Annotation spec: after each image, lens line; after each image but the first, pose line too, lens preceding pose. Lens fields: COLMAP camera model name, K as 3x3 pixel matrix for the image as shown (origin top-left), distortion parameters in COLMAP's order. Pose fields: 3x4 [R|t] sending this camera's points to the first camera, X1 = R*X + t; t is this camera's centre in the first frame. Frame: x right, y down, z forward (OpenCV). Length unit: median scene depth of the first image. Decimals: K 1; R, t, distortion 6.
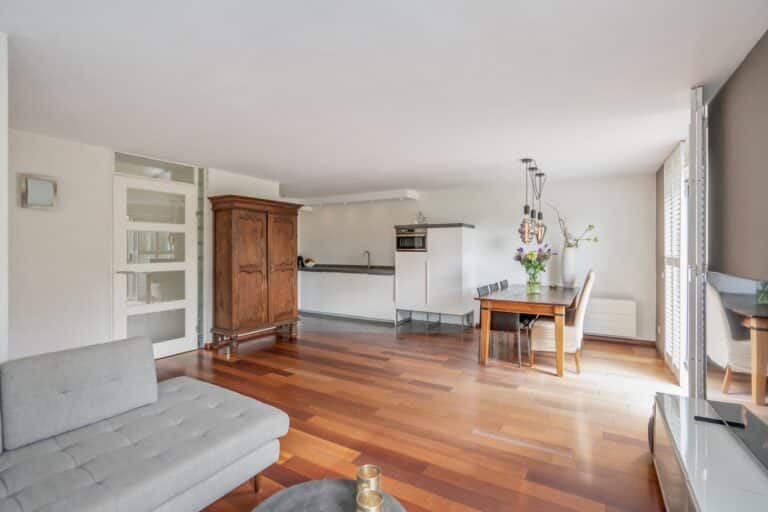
lens RADIAL K [[357.6, 0, 383.2], [0, 357.6, 251.5], [0, 0, 1]] dist [-0.064635, 0.026870]
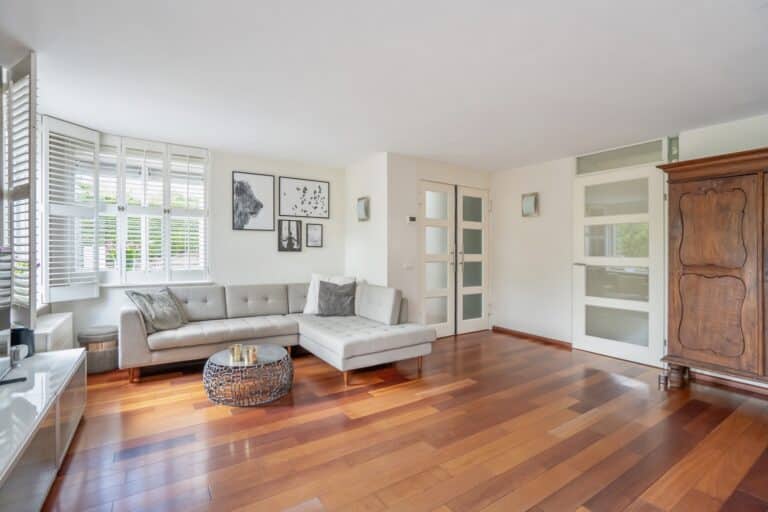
lens RADIAL K [[366.4, 0, 385.6], [0, 366.4, 240.2], [0, 0, 1]] dist [-0.016292, 0.000481]
pose [[-0.438644, -0.031840, -0.898097, 0.415559], [-0.017458, 0.999485, -0.026908, 0.019316], [0.898492, 0.003876, -0.438974, 0.707965]]
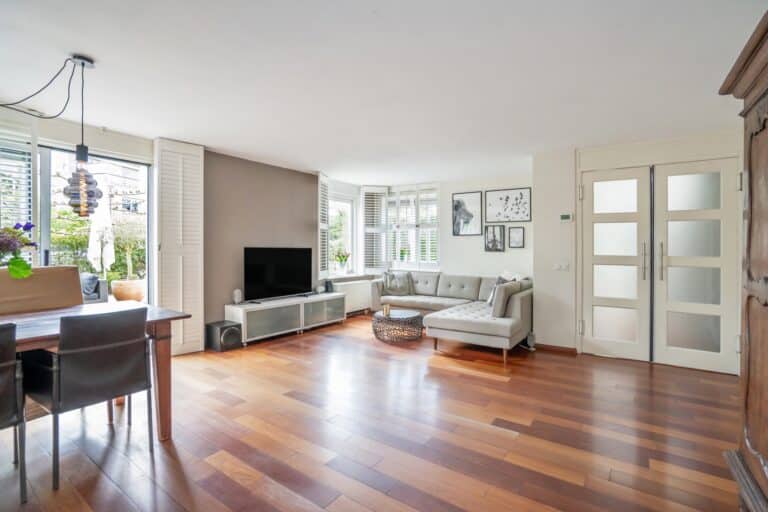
lens RADIAL K [[366.4, 0, 385.6], [0, 366.4, 240.2], [0, 0, 1]] dist [-0.016292, 0.000481]
pose [[-0.997213, -0.012802, 0.073506, -0.073628], [-0.013817, 0.999816, -0.013321, 0.011758], [-0.073322, -0.014300, -0.997206, 1.237370]]
